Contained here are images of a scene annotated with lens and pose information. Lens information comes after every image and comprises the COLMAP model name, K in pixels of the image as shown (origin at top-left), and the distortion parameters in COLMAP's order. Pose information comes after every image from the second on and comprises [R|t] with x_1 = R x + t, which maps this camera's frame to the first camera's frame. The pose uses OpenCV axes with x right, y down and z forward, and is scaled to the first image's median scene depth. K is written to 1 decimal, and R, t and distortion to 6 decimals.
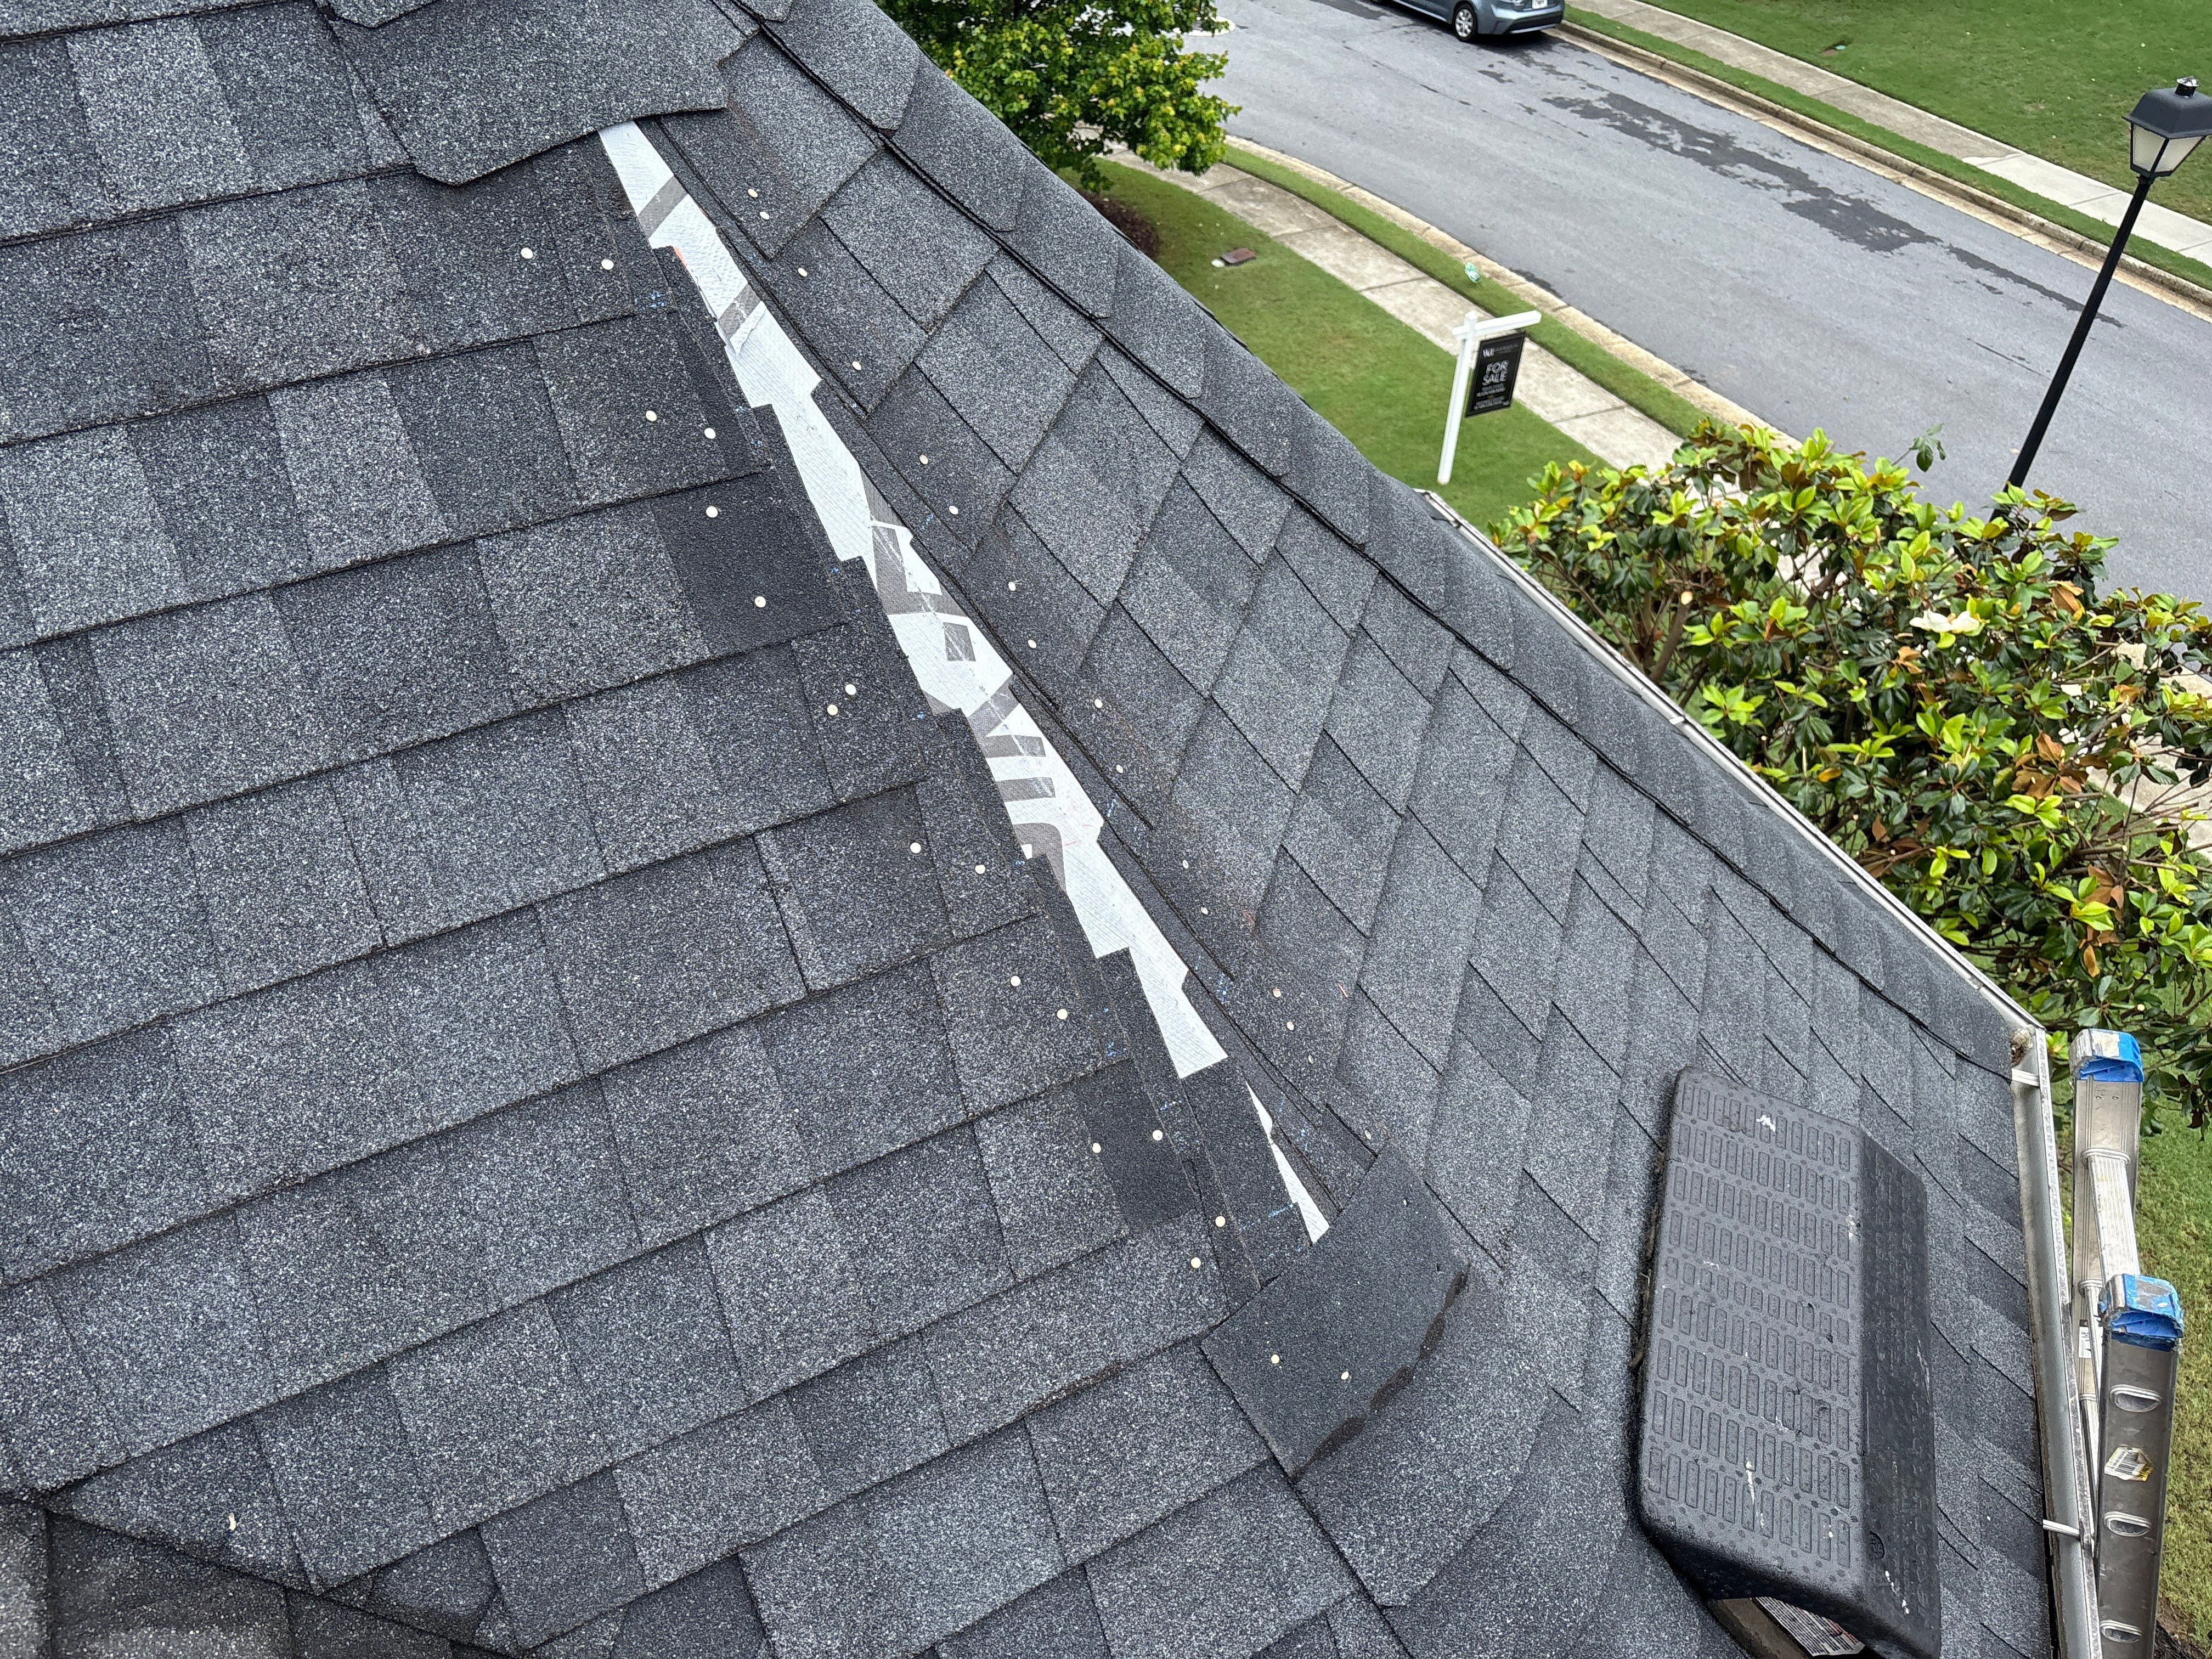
lens RADIAL K [[1674.8, 0, 1106.5], [0, 1674.8, 836.1], [0, 0, 1]] dist [0.004917, -0.004563]
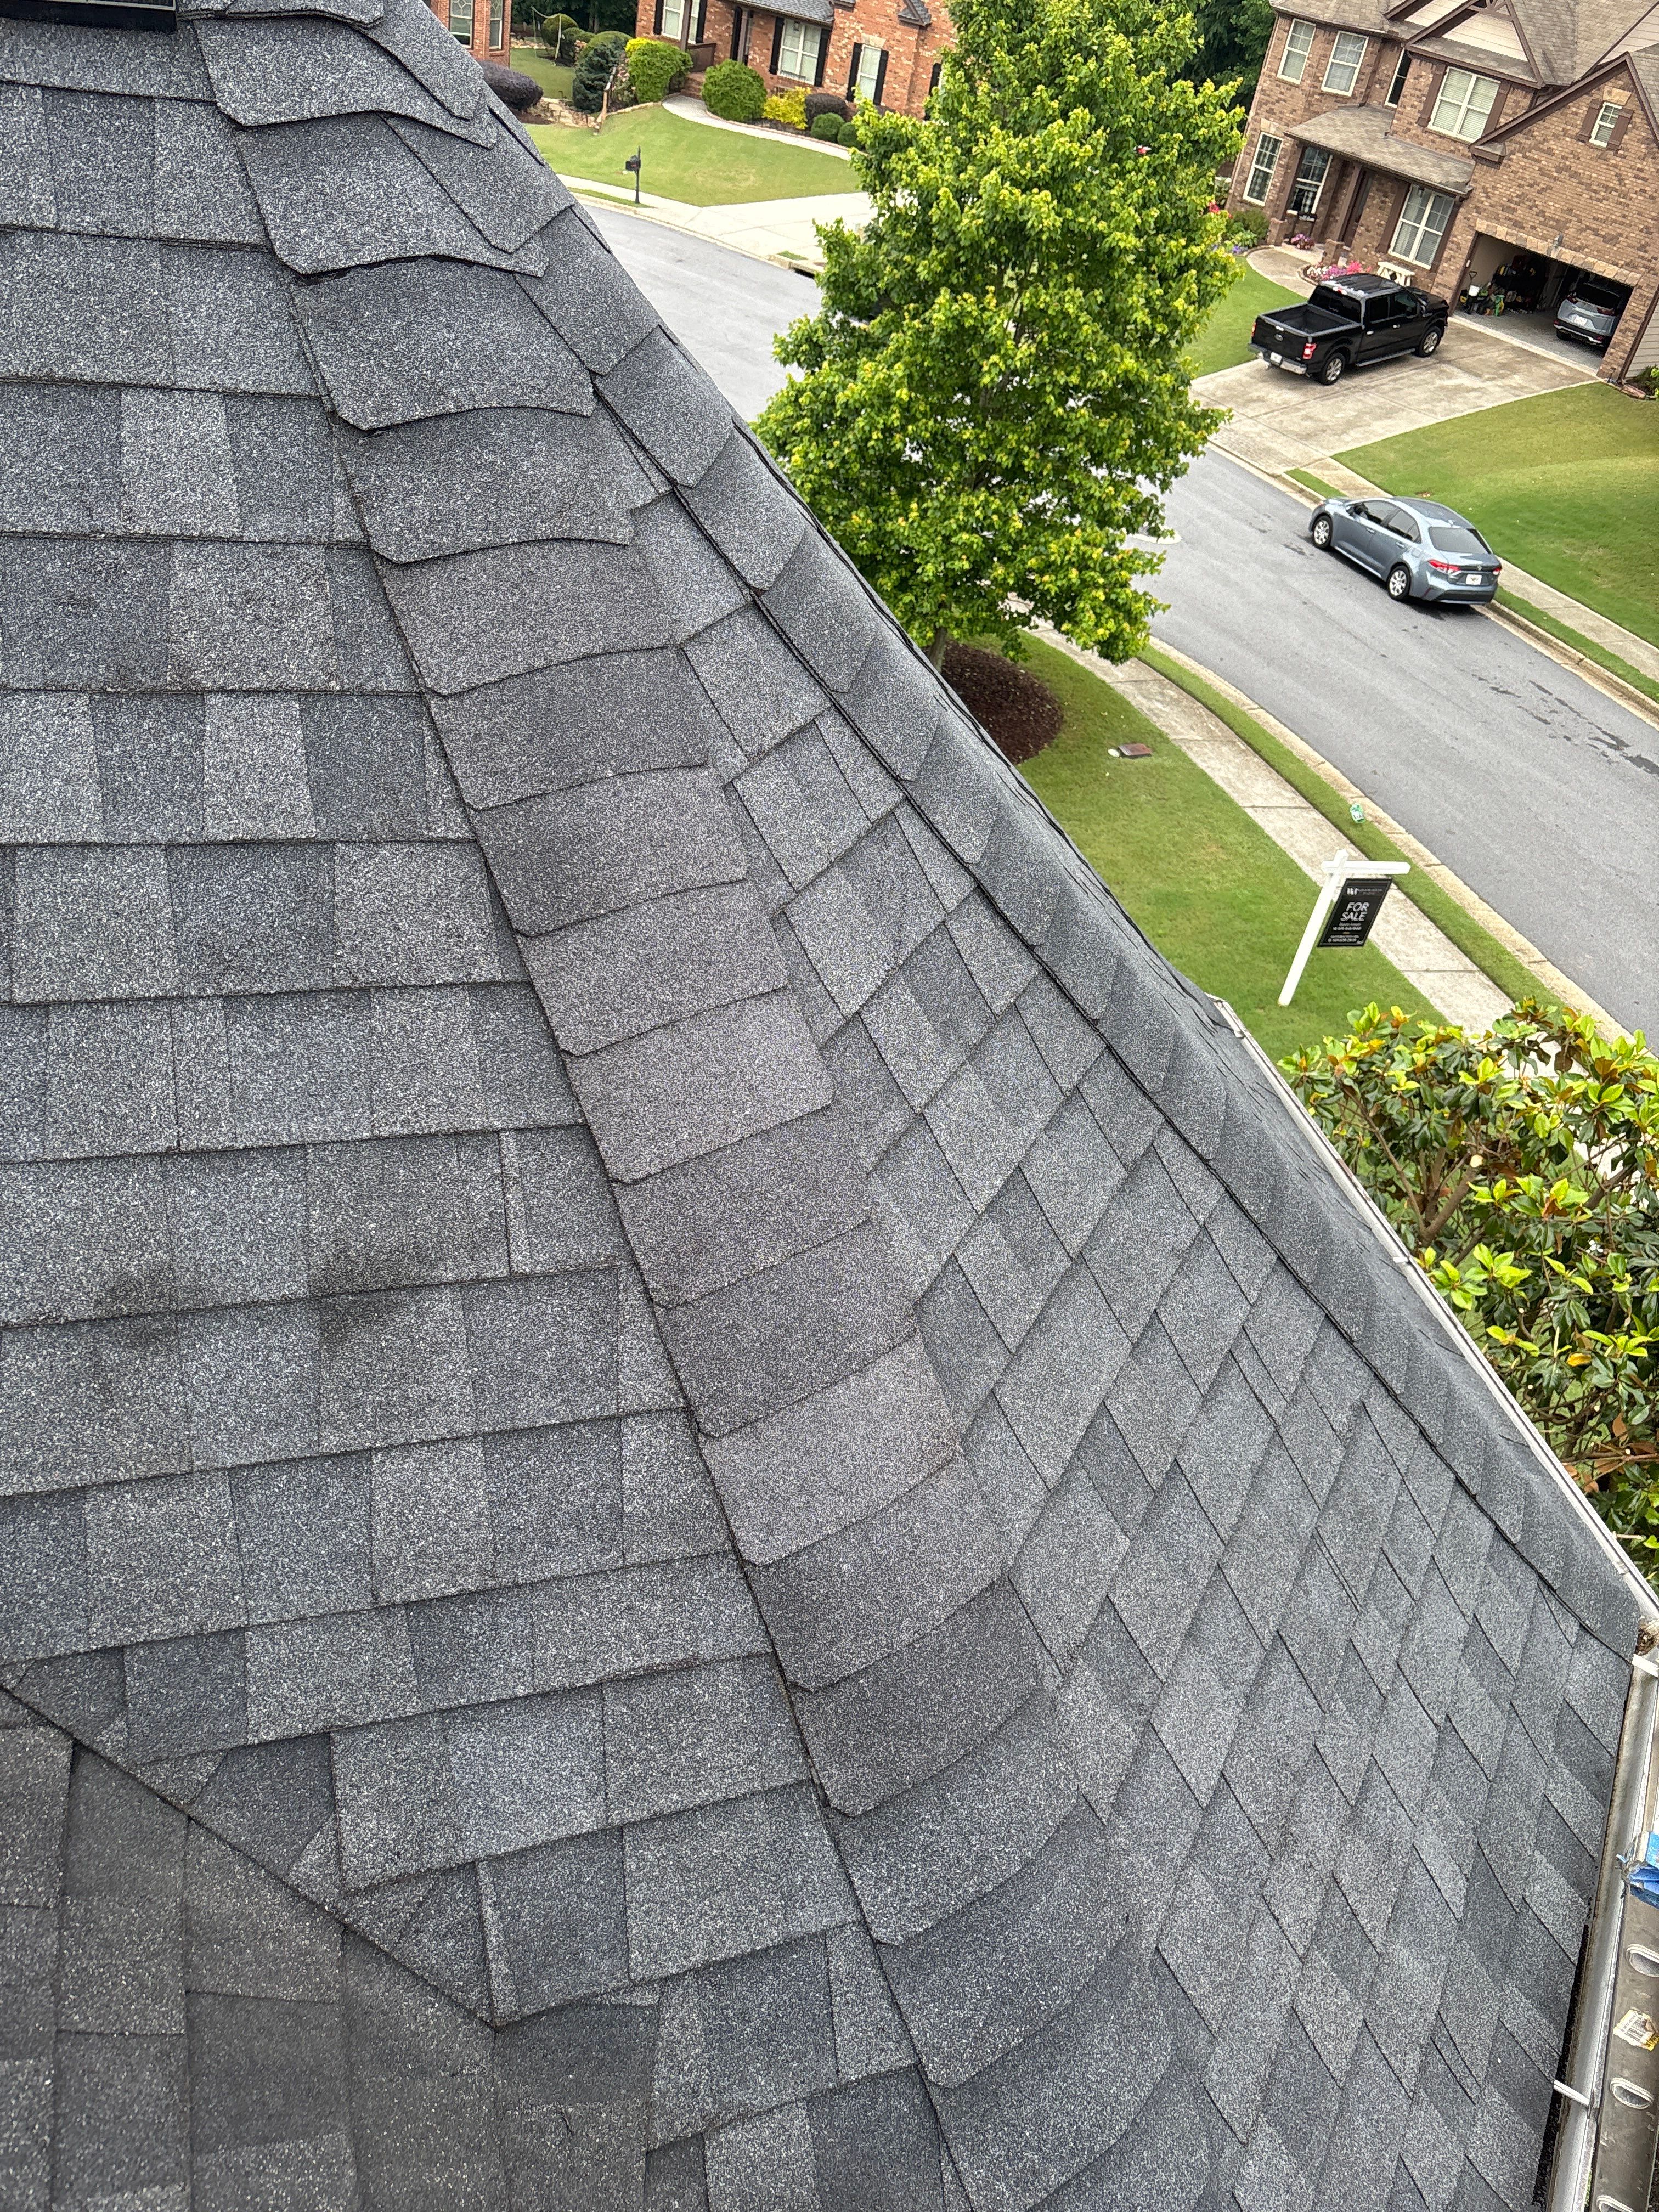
lens RADIAL K [[1660.2, 0, 829.5], [0, 1660.2, 1106.0], [0, 0, 1]] dist [0.008935, 0.002175]
pose [[0.973035, 0.223777, -0.055923, 0.067662], [-0.228070, 0.969630, -0.088330, 0.027351], [0.034459, 0.098703, 0.994520, -0.139742]]
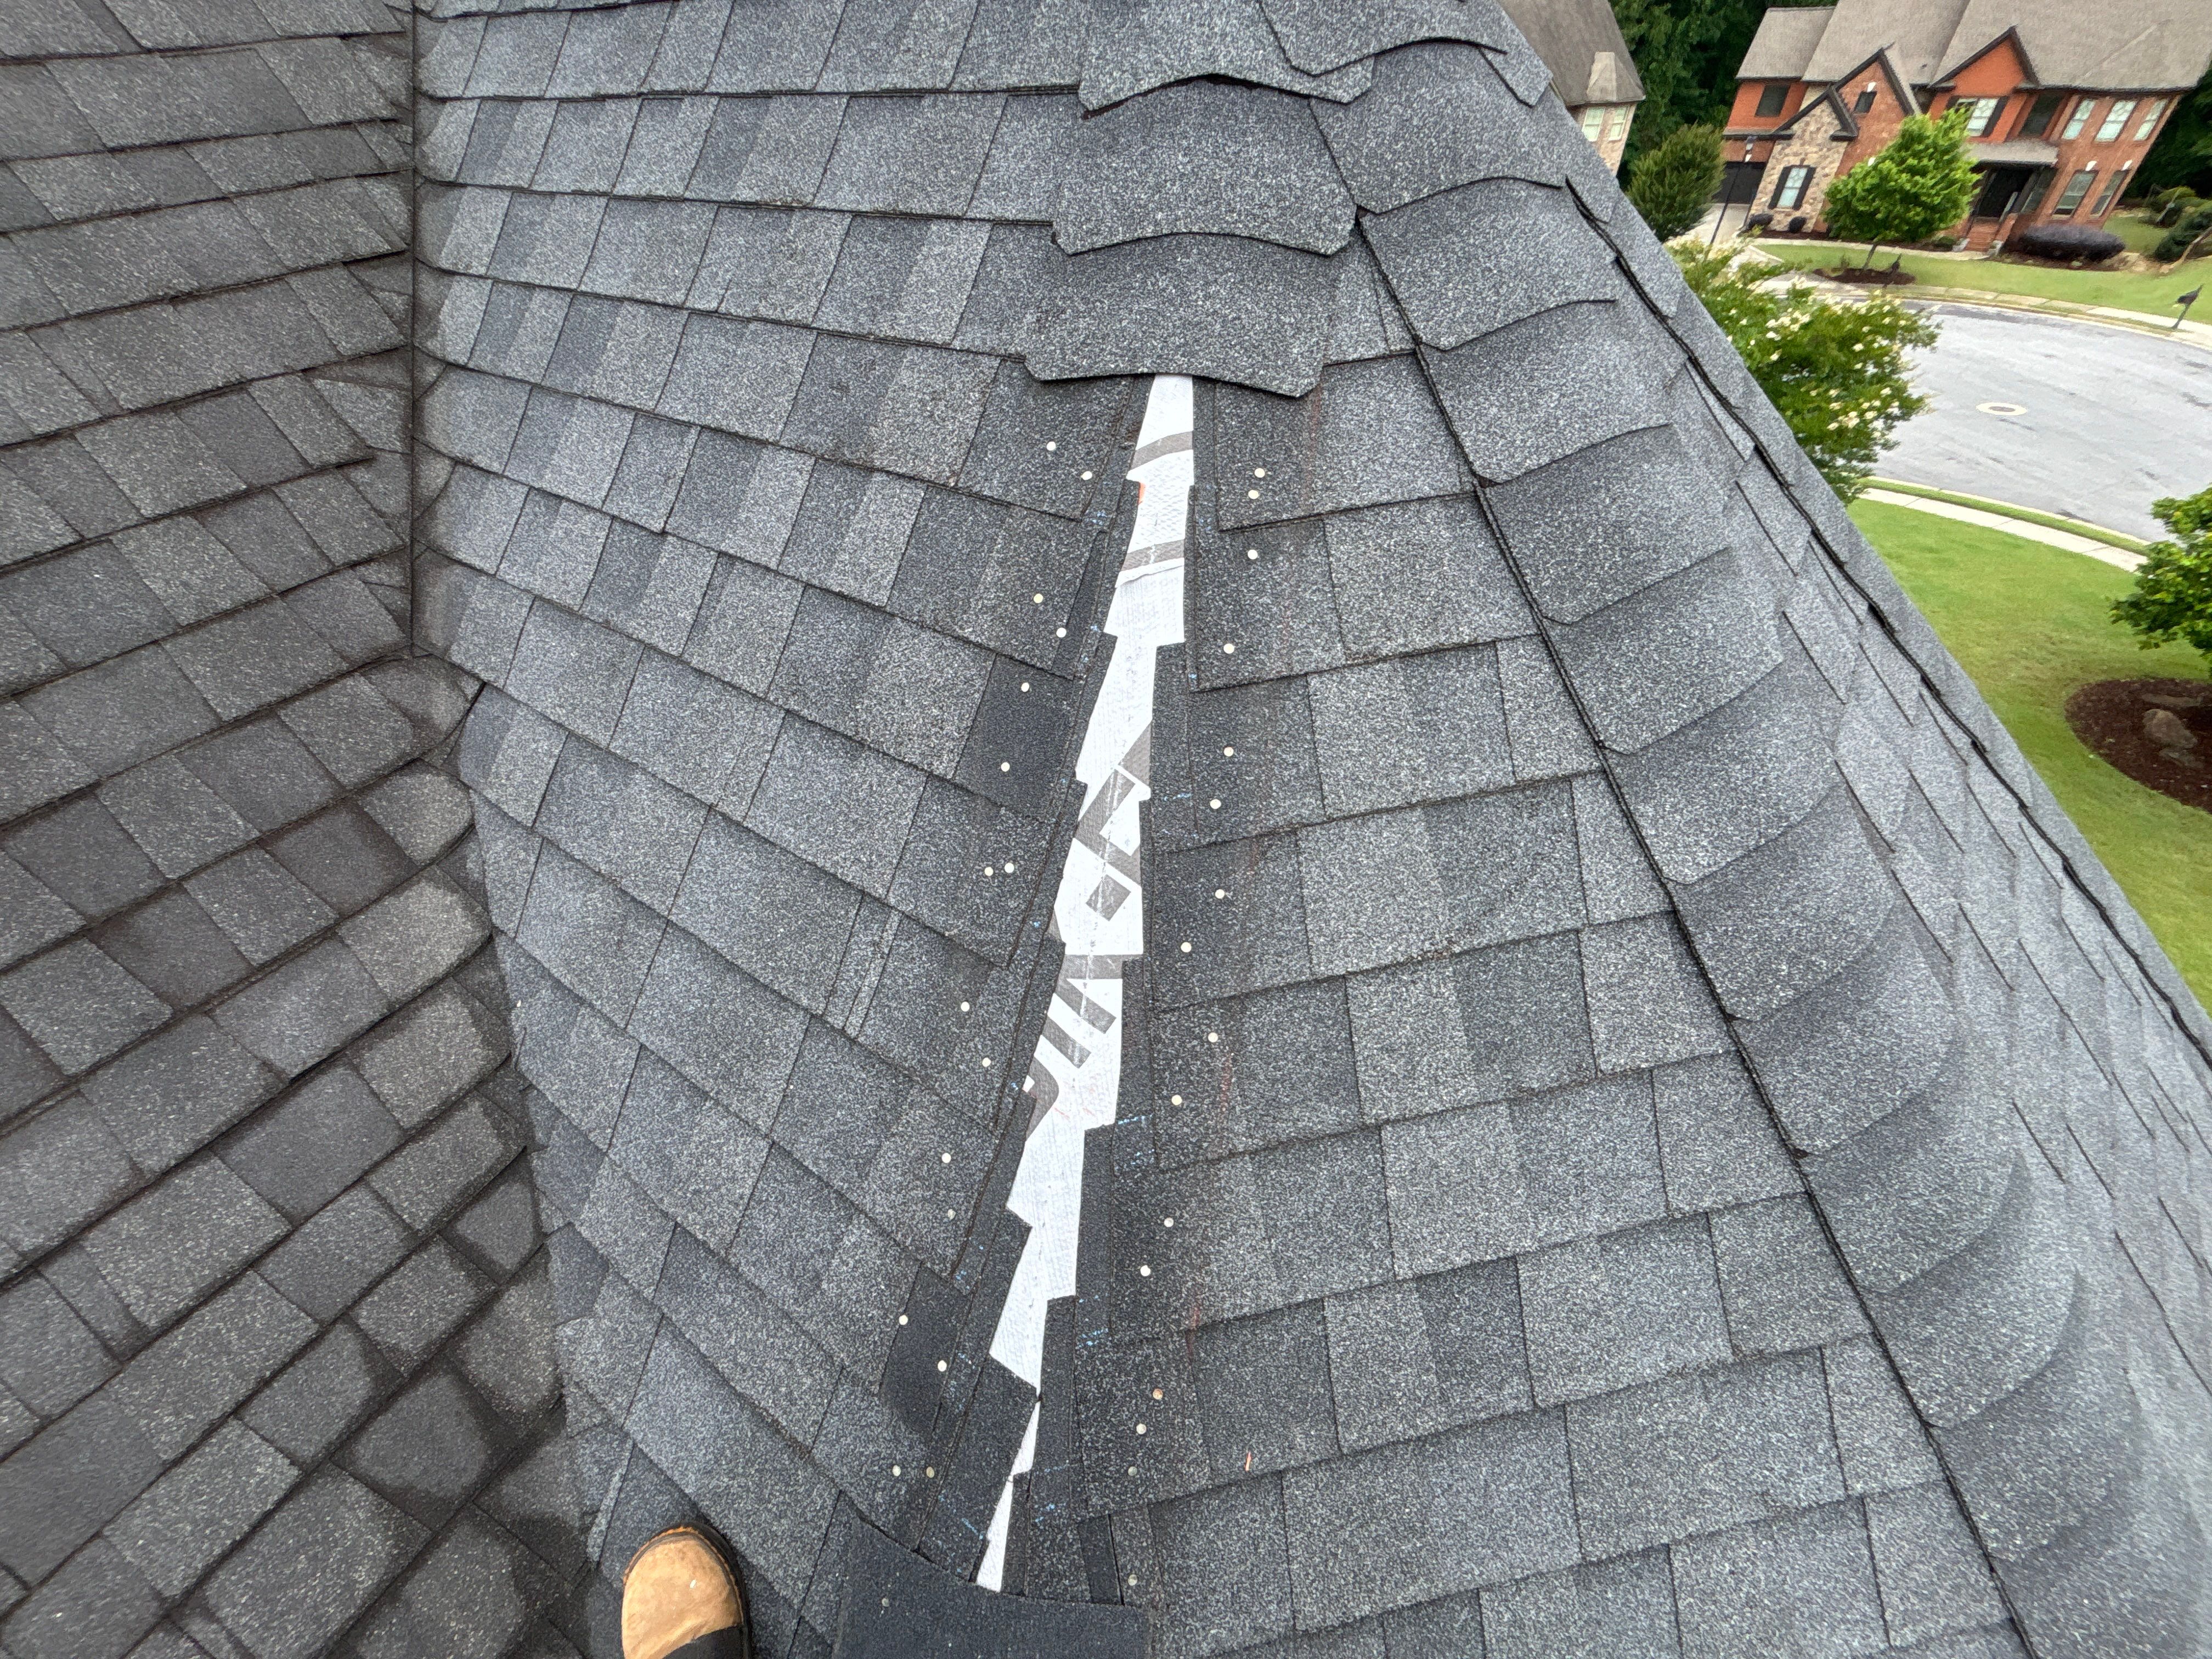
lens RADIAL K [[907.0, 0, 1106.0], [0, 907.0, 829.5], [0, 0, 1]] dist [-0.003006, -0.002261]
pose [[0.467026, 0.568265, -0.677467, 0.256304], [-0.568853, 0.779649, 0.261827, -0.275846], [0.676974, 0.263099, 0.687376, 0.538793]]
